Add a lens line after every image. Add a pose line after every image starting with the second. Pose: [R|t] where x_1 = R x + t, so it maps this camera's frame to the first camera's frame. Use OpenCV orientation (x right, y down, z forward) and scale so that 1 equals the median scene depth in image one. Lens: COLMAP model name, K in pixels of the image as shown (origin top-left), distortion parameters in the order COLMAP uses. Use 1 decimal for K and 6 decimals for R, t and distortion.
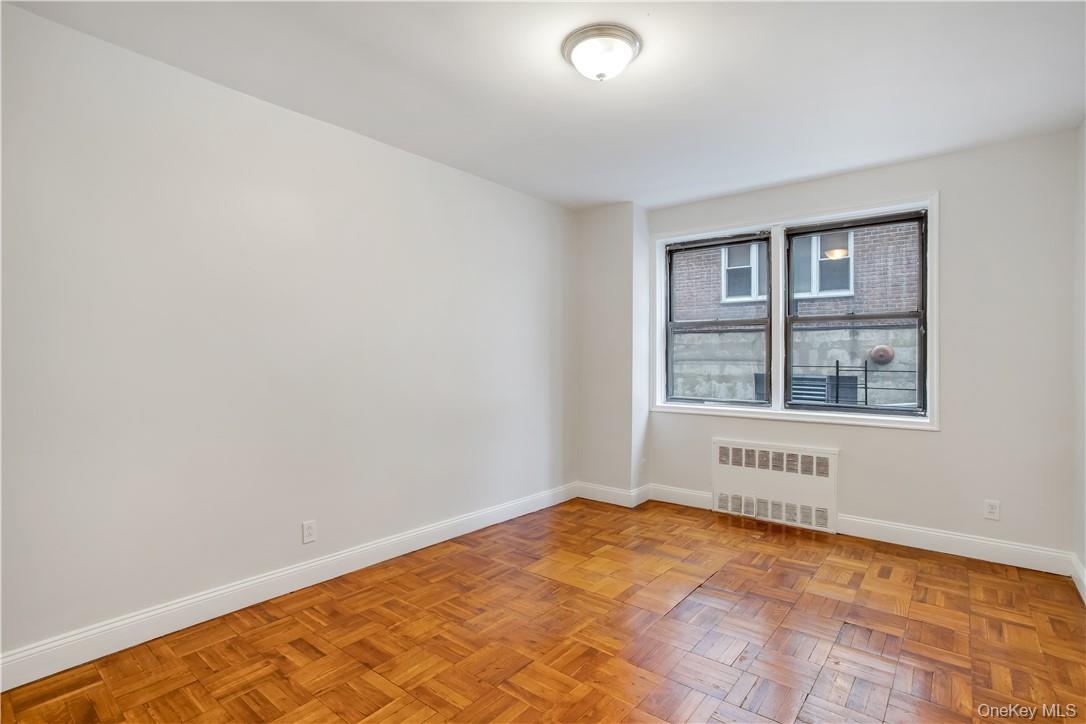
lens RADIAL K [[525.5, 0, 541.8], [0, 525.5, 356.4], [0, 0, 1]] dist [-0.048622, 0.030518]
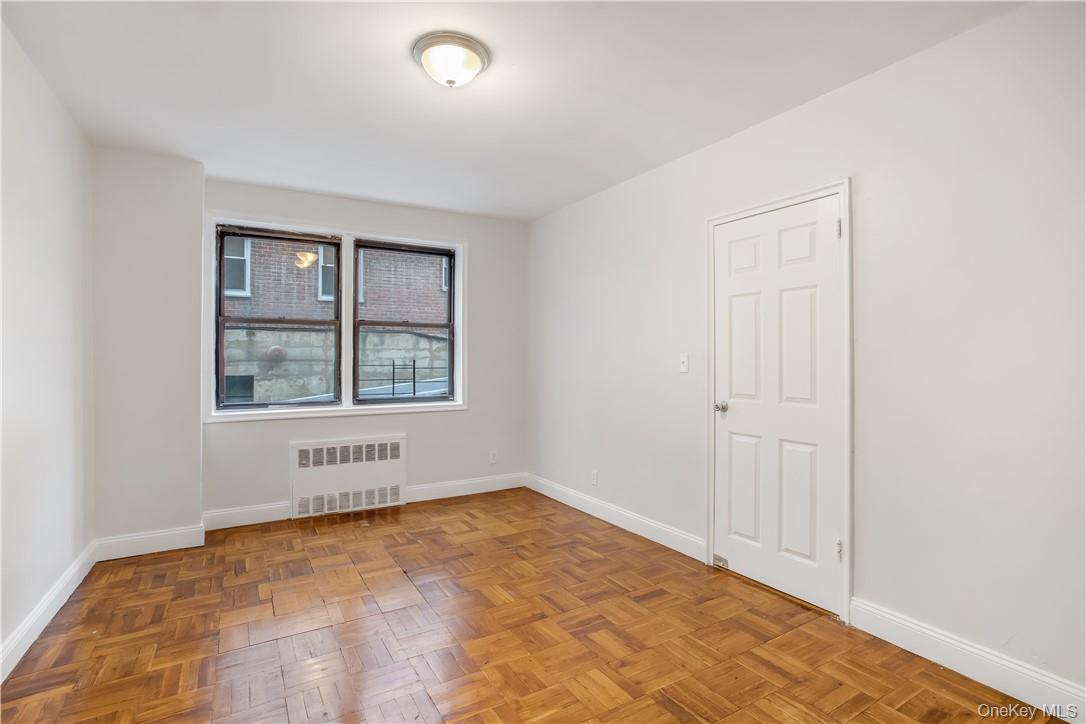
lens RADIAL K [[525.5, 0, 541.8], [0, 525.5, 356.4], [0, 0, 1]] dist [-0.048622, 0.030518]
pose [[0.346338, 0.000066, 0.938110, -0.432531], [-0.001339, 0.999999, 0.000424, -0.001495], [-0.938109, -0.001403, 0.346338, 0.264767]]
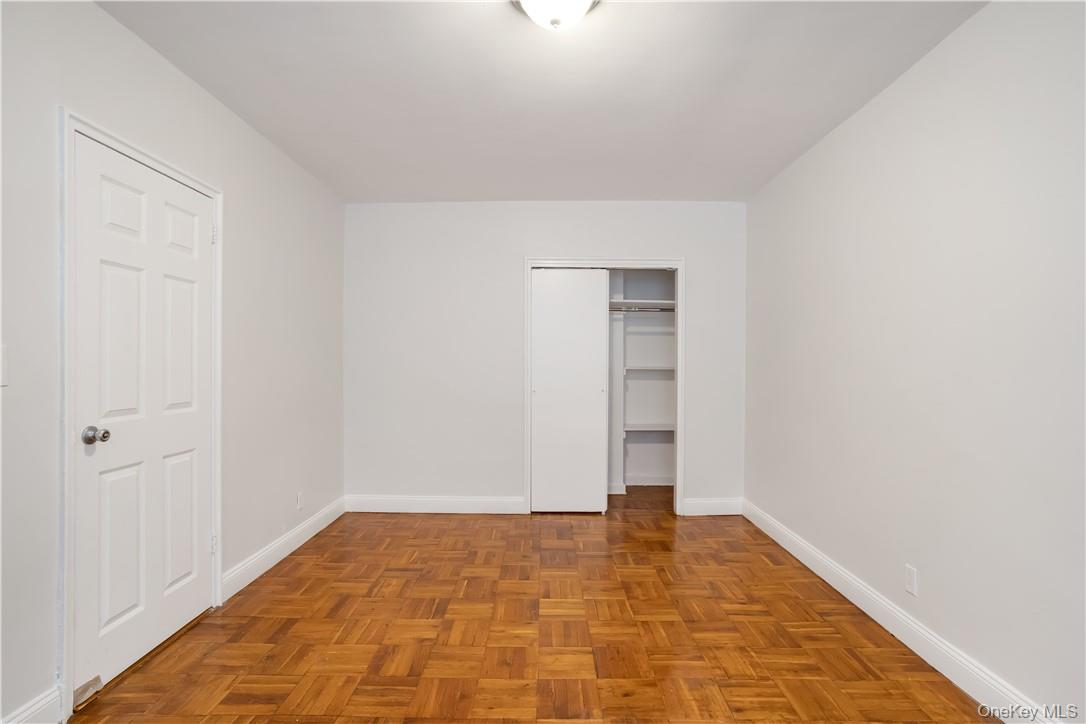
lens RADIAL K [[525.5, 0, 541.8], [0, 525.5, 356.4], [0, 0, 1]] dist [-0.048622, 0.030518]
pose [[-0.780852, -0.014010, -0.624560, 0.360785], [-0.006181, 0.999873, -0.014702, 0.004998], [0.624686, -0.007620, -0.780839, 0.909518]]
